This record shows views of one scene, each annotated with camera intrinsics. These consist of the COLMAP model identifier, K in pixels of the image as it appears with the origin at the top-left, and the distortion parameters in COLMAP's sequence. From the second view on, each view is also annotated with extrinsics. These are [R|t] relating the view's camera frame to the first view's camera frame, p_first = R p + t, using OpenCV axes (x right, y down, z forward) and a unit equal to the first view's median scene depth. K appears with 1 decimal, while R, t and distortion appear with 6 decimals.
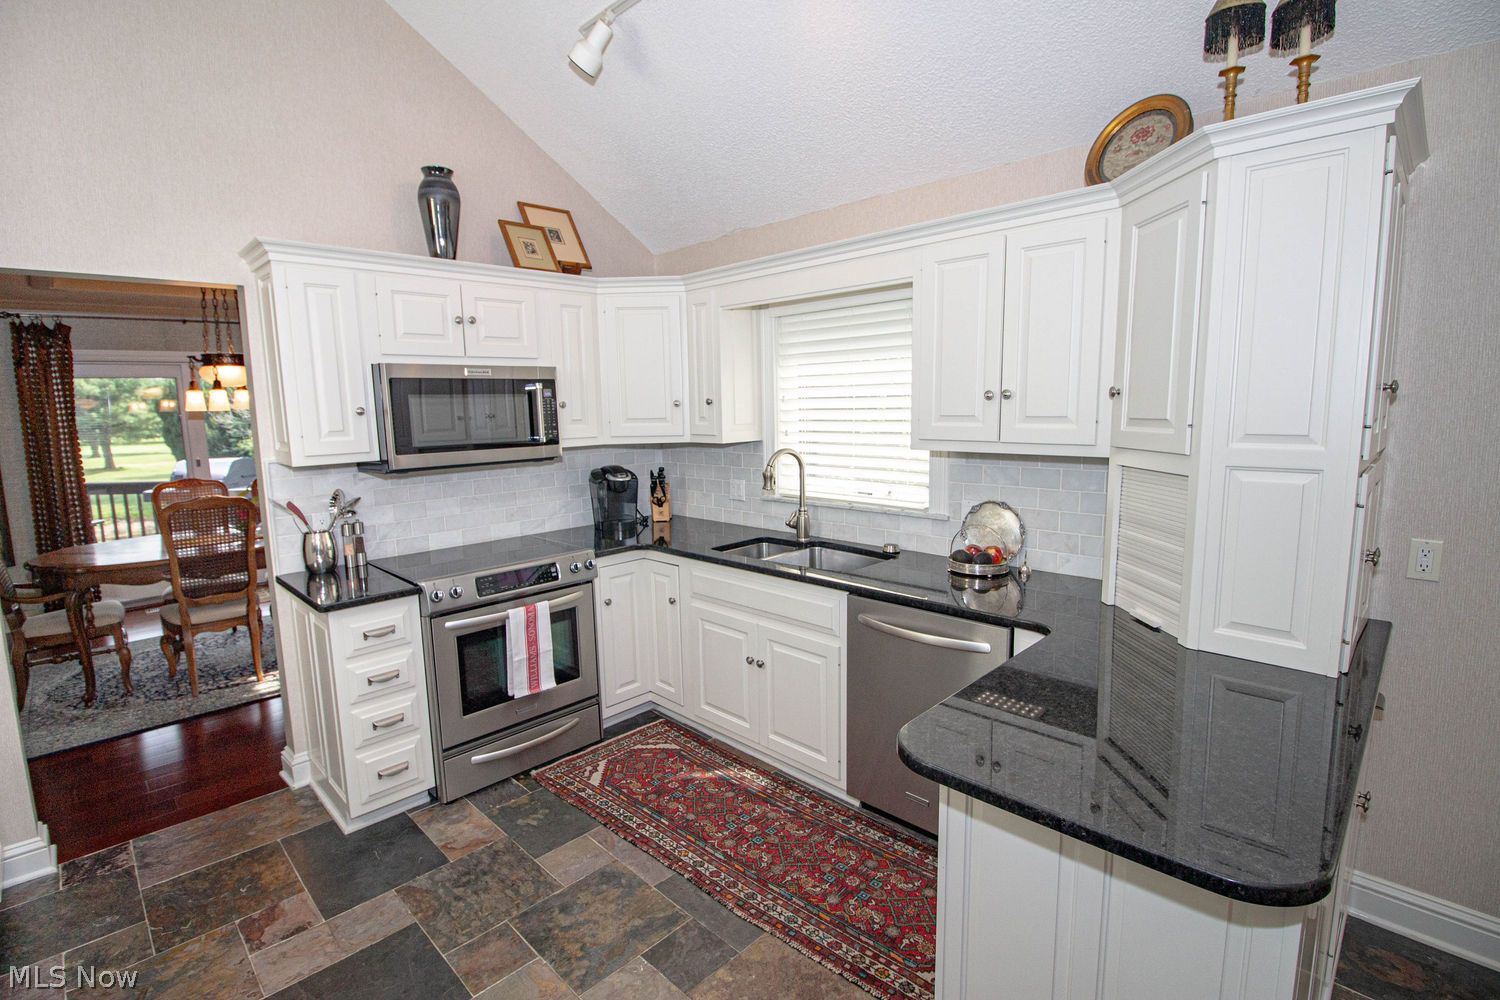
lens RADIAL K [[704.0, 0, 740.4], [0, 704.0, 495.9], [0, 0, 1]] dist [-0.016674, -0.004290]
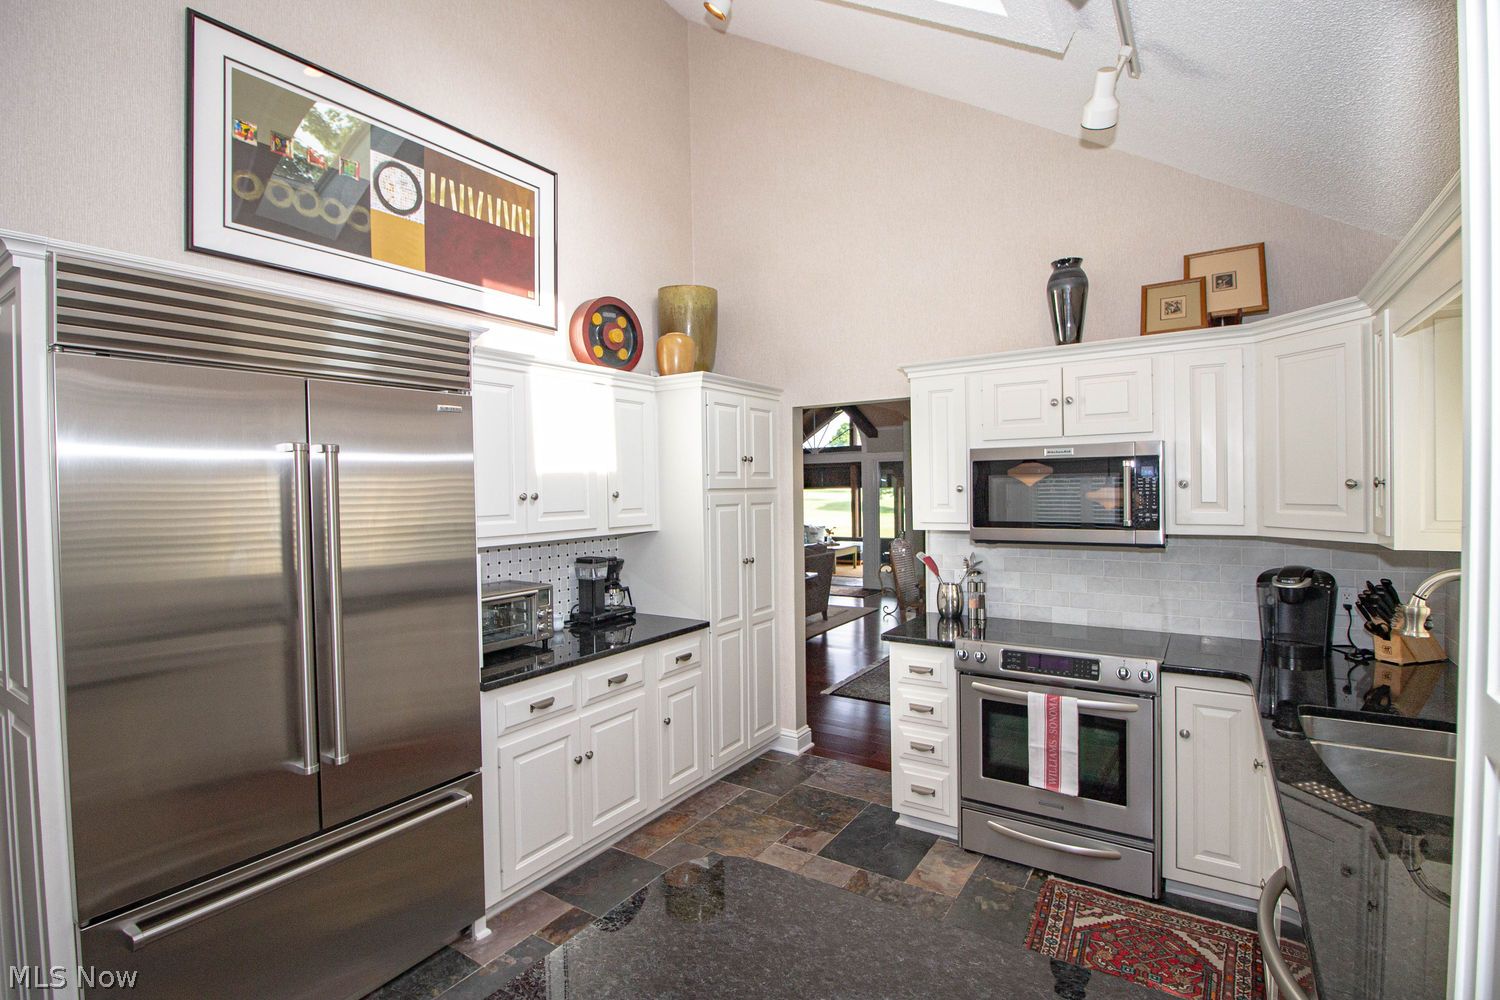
lens RADIAL K [[704.0, 0, 747.0], [0, 704.0, 498.7], [0, 0, 1]] dist [-0.016674, -0.004290]
pose [[0.193967, 0.033895, -0.980422, 0.524377], [-0.120928, 0.992607, 0.010392, -0.065351], [0.973526, 0.116545, 0.196632, 0.372807]]
